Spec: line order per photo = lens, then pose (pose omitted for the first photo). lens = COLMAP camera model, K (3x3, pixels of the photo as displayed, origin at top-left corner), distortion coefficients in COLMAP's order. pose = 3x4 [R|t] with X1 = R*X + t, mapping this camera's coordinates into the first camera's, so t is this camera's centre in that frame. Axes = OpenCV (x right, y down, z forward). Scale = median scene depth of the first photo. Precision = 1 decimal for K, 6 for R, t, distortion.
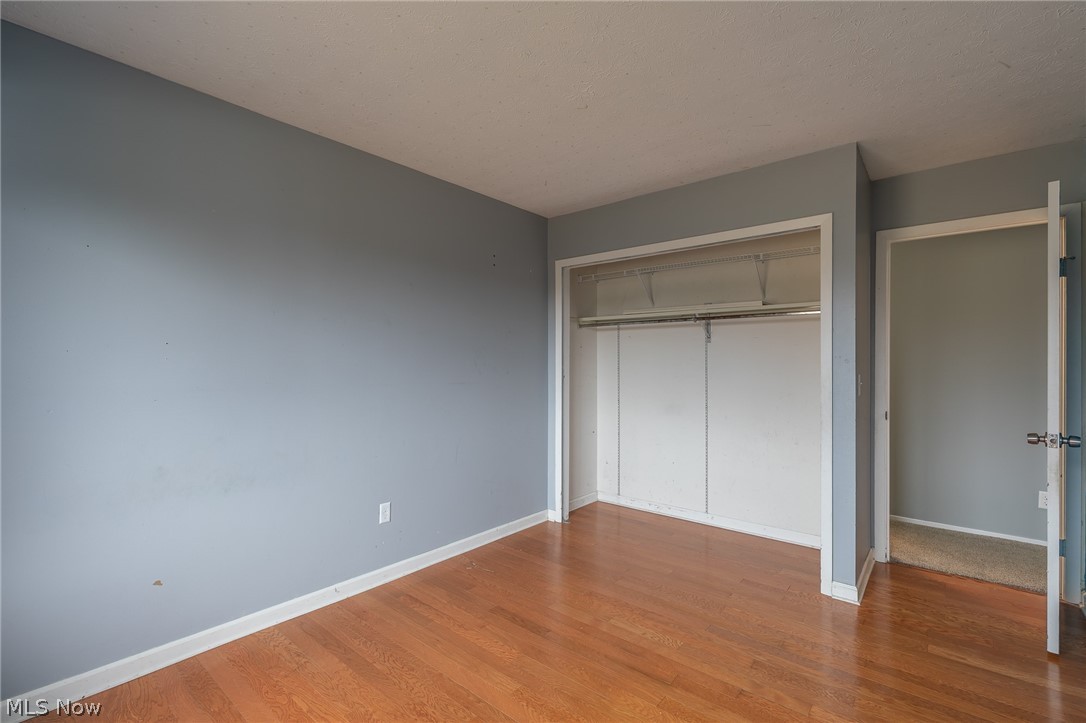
lens RADIAL K [[486.4, 0, 538.0], [0, 486.4, 364.4], [0, 0, 1]] dist [0.009690, -0.002129]
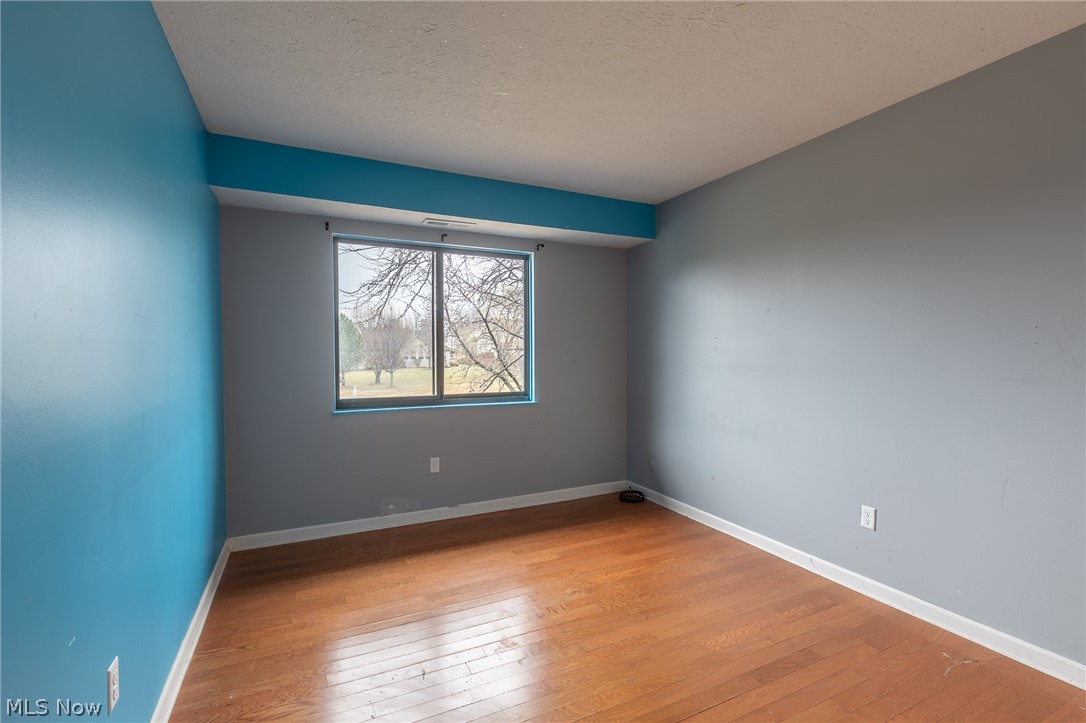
lens RADIAL K [[486.4, 0, 539.0], [0, 486.4, 358.9], [0, 0, 1]] dist [0.009690, -0.002129]
pose [[-0.406766, 0.012696, -0.913444, 0.842248], [0.002783, 0.999916, 0.012658, 0.005238], [0.913528, 0.002607, -0.406768, 0.933173]]
